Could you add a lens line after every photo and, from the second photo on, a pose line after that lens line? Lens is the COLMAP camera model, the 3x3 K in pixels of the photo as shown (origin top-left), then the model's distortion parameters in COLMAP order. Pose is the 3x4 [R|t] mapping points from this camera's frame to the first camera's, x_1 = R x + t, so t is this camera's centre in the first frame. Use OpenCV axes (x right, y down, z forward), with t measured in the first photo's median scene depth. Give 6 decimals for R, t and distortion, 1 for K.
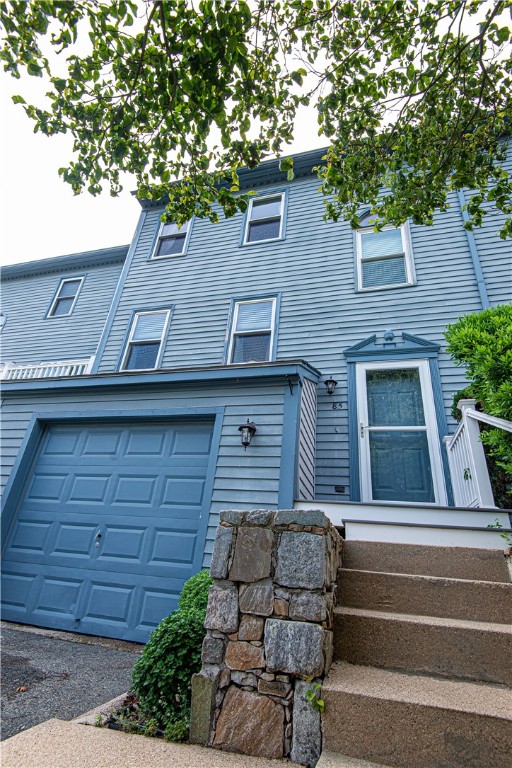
lens RADIAL K [[387.4, 0, 248.1], [0, 387.4, 377.4], [0, 0, 1]] dist [0.013493, -0.000316]
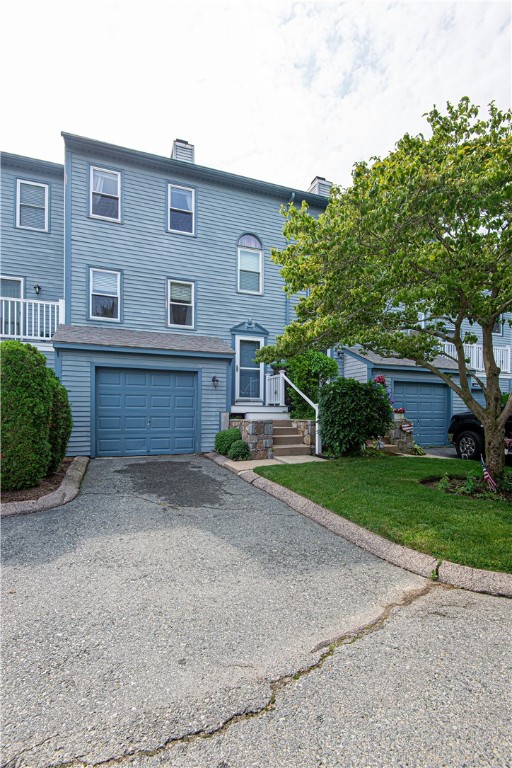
lens RADIAL K [[356.9, 0, 262.9], [0, 356.9, 416.1], [0, 0, 1]] dist [0.030201, -0.001584]
pose [[0.789776, -0.084211, 0.607587, -0.860196], [-0.219729, 0.885958, 0.408409, -0.492777], [-0.572689, -0.456057, 0.681204, -0.646250]]
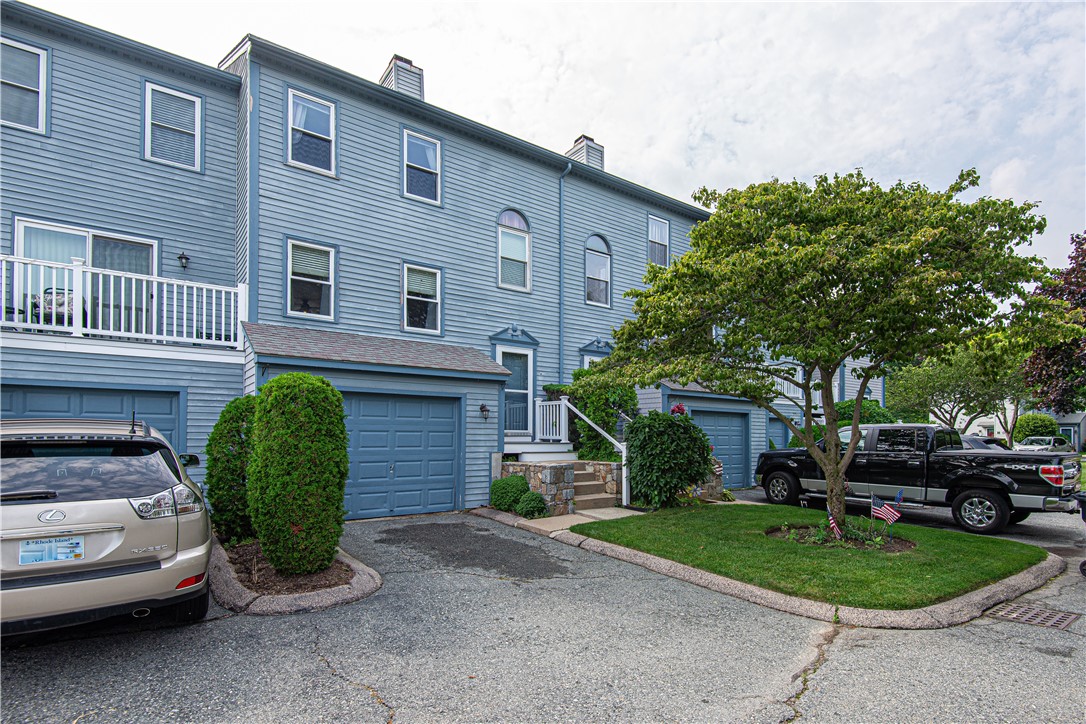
lens RADIAL K [[528.8, 0, 602.1], [0, 528.8, 432.8], [0, 0, 1]] dist [0.032853, 0.001664]
pose [[0.586594, -0.072738, 0.806608, -1.254858], [-0.321516, 0.893198, 0.314365, -0.544944], [-0.743326, -0.443742, 0.500558, -0.554798]]
